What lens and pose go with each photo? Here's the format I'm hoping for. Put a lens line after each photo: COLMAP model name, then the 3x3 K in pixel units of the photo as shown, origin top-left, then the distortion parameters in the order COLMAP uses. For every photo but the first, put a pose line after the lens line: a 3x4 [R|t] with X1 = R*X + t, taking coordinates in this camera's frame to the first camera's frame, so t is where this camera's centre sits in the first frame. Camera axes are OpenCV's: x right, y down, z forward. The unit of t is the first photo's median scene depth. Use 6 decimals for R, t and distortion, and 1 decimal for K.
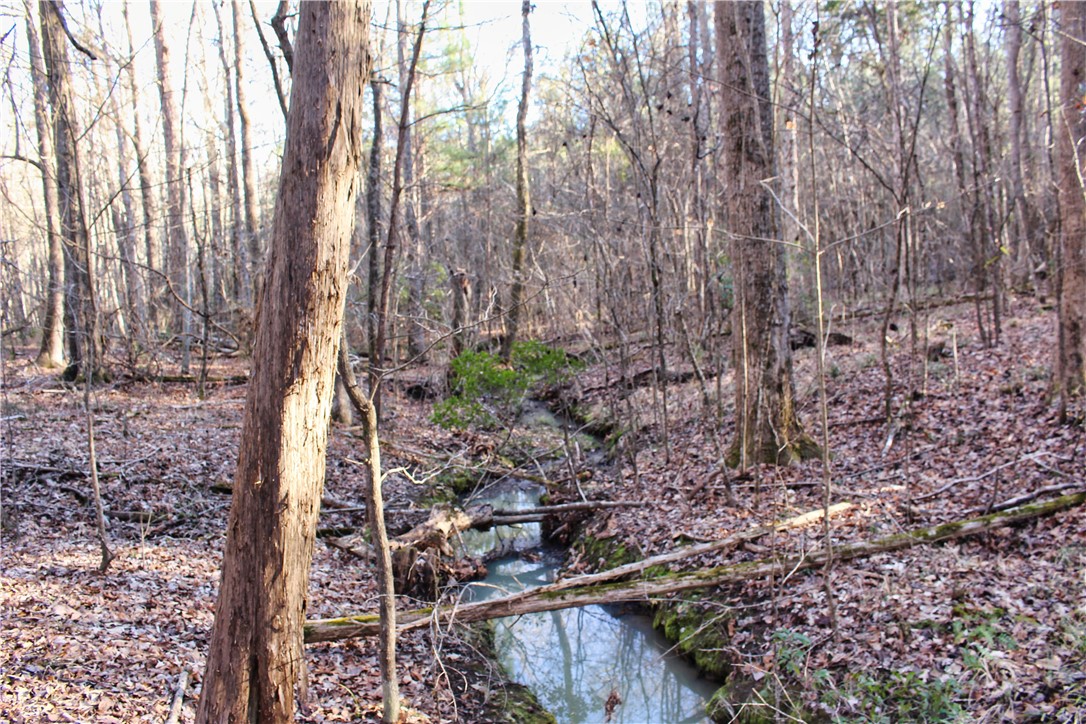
lens RADIAL K [[900.5, 0, 543.0], [0, 900.5, 362.0], [0, 0, 1]] dist [-0.167364, 0.150404]
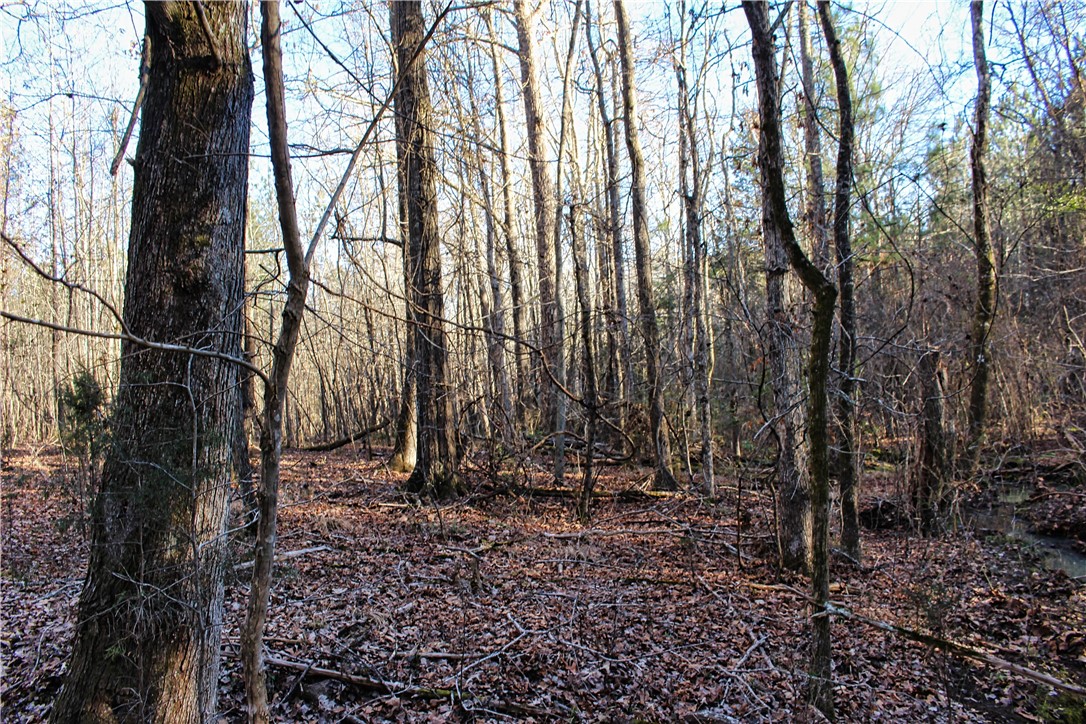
lens RADIAL K [[900.5, 0, 543.0], [0, 900.5, 362.0], [0, 0, 1]] dist [-0.167364, 0.150404]
pose [[0.923808, -0.019488, -0.382360, -0.137258], [-0.026925, 0.992924, -0.115660, -0.003036], [0.381909, 0.117143, 0.916746, 0.305962]]
